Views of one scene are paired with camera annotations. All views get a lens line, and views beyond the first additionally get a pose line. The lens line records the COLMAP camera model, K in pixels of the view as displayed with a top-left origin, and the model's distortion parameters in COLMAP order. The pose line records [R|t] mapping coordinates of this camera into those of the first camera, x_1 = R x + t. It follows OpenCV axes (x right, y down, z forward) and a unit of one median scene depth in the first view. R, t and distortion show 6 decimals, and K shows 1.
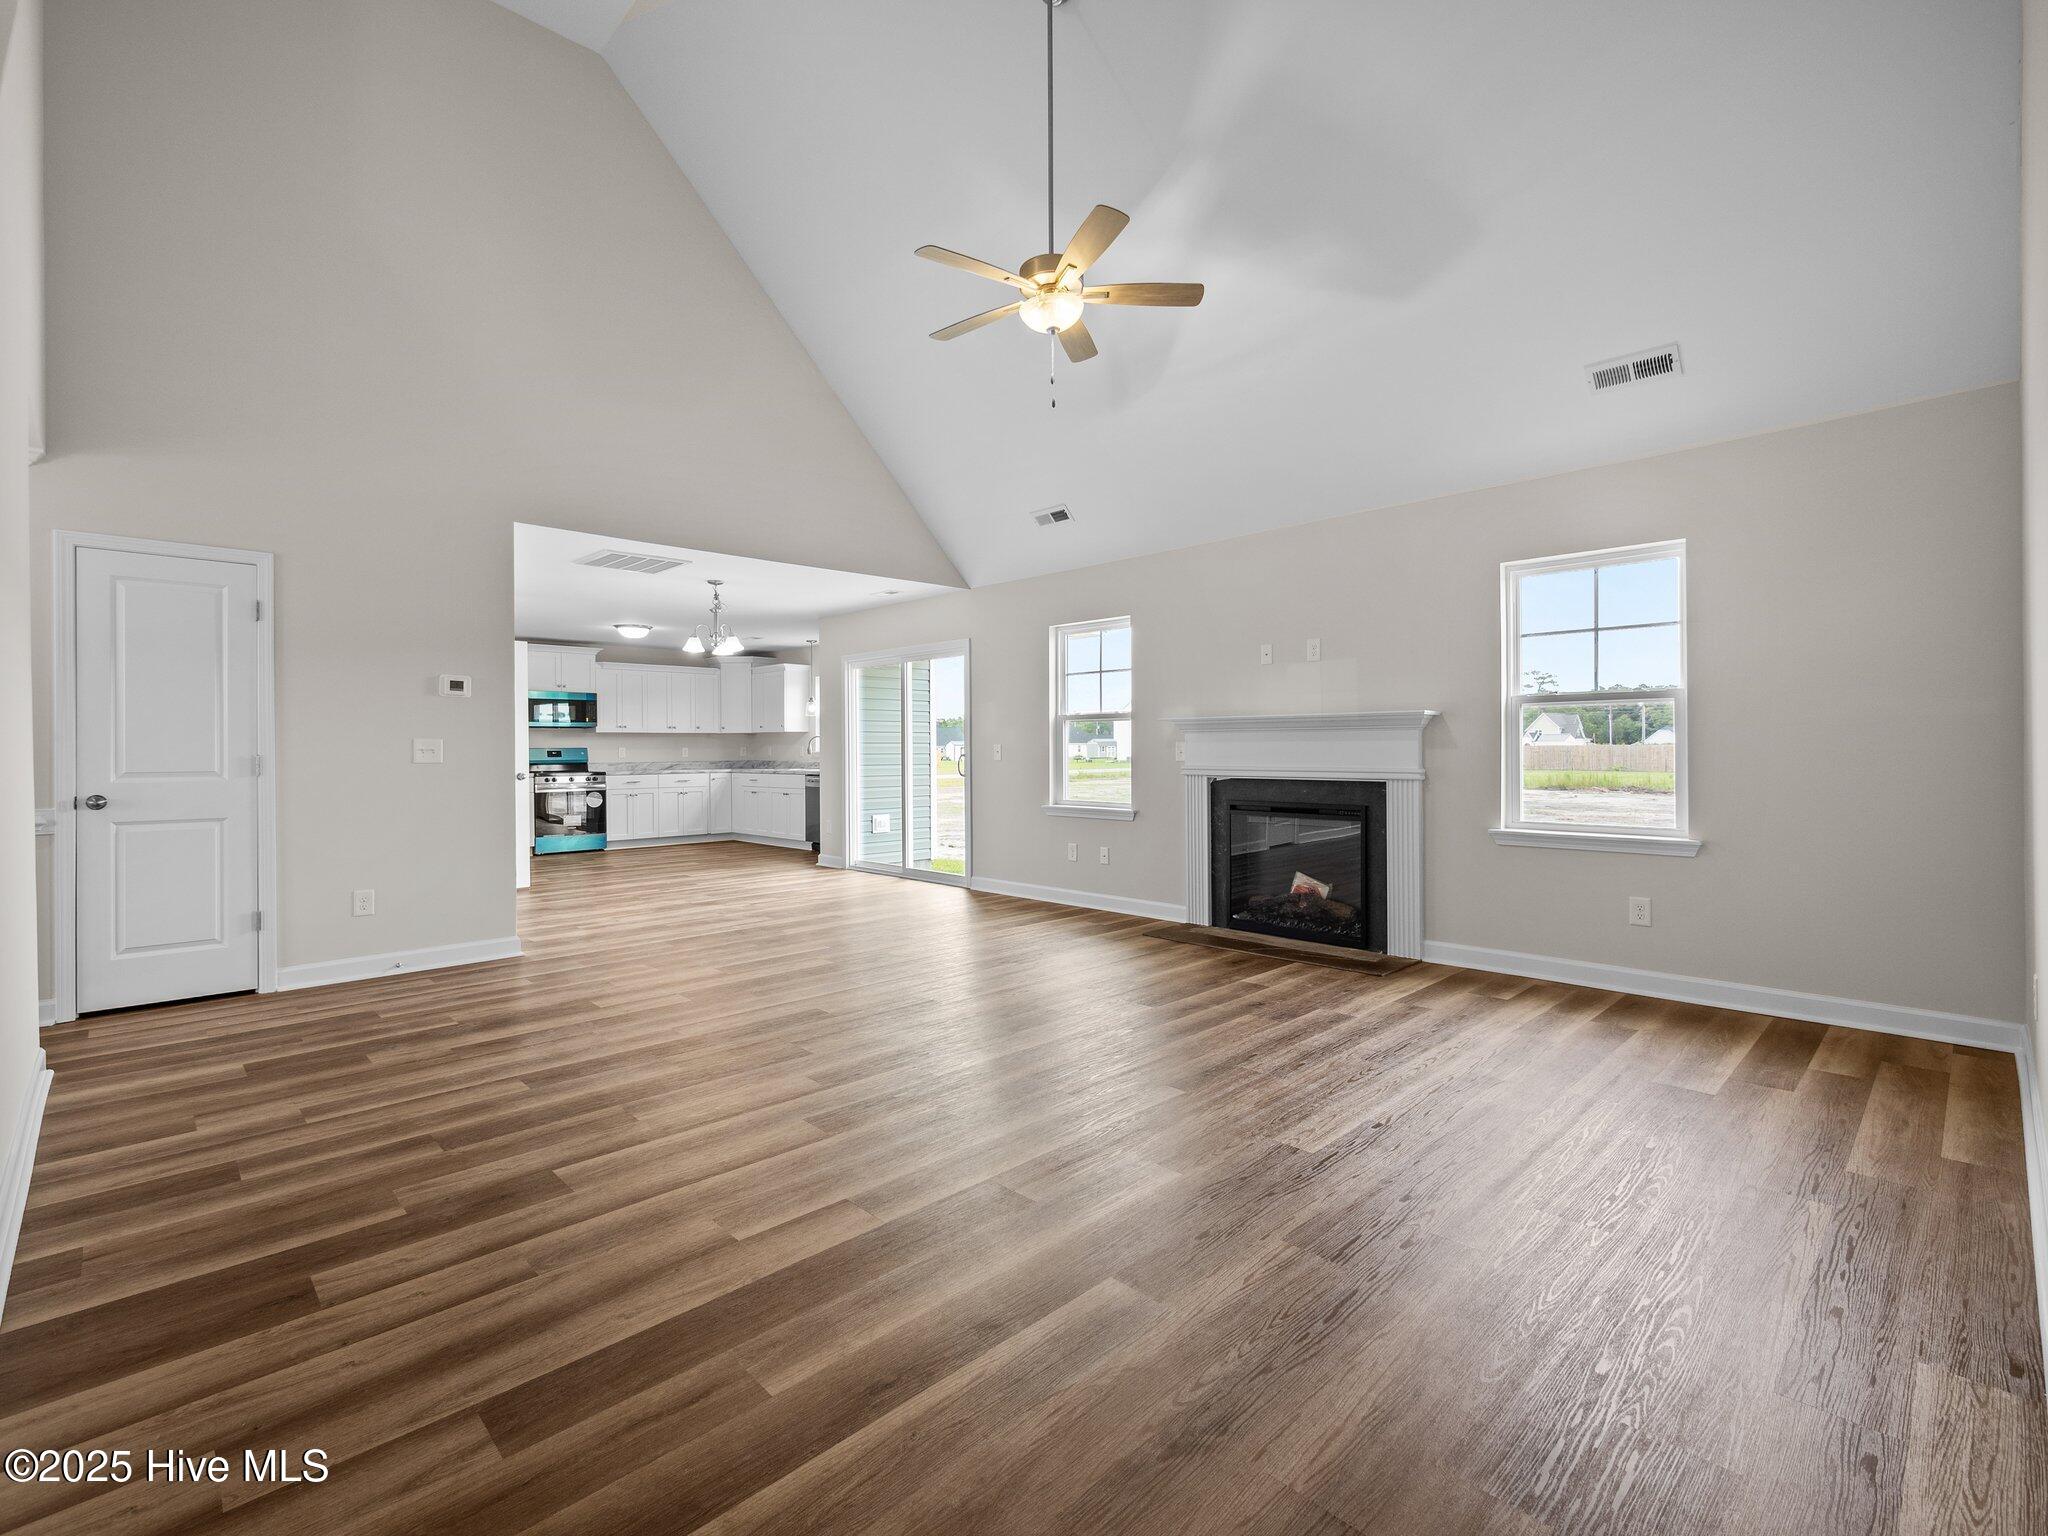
lens RADIAL K [[936.5, 0, 1034.0], [0, 936.5, 745.6], [0, 0, 1]] dist [0.002516, 0.000713]
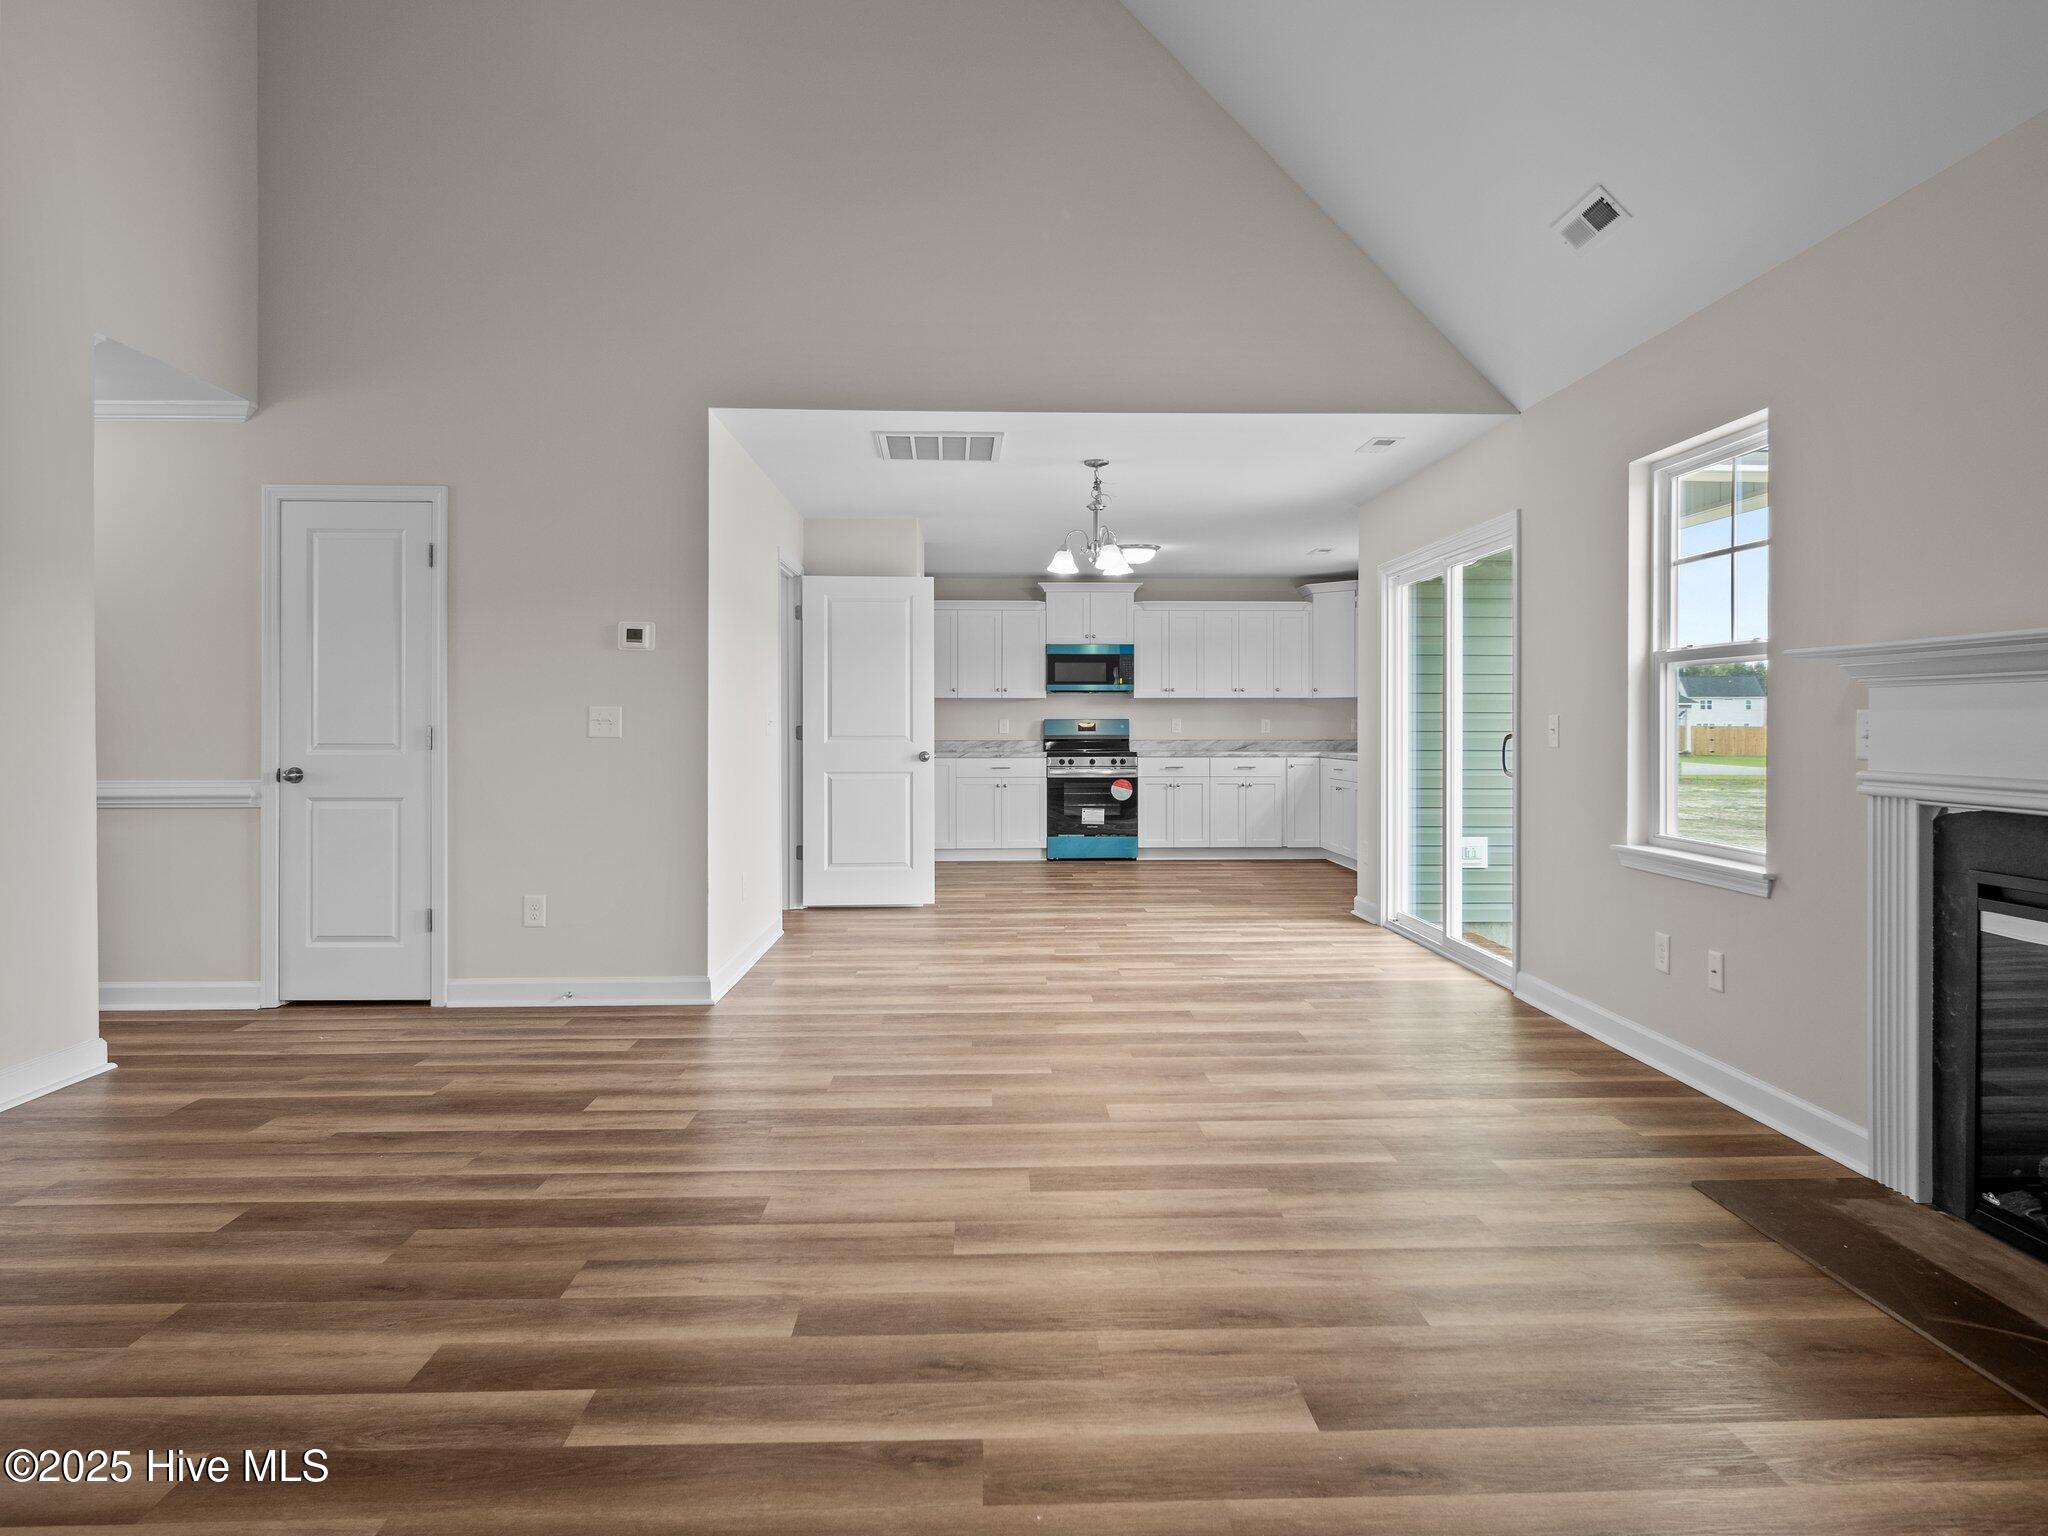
lens RADIAL K [[1275.1, 0, 1026.3], [0, 1275.1, 724.5], [0, 0, 1]] dist [0.001223, 0.000749]
pose [[0.739376, 0.006968, -0.673256, 0.344850], [-0.002992, 0.999971, 0.007063, -0.000427], [0.673286, -0.003208, 0.739375, 0.503815]]
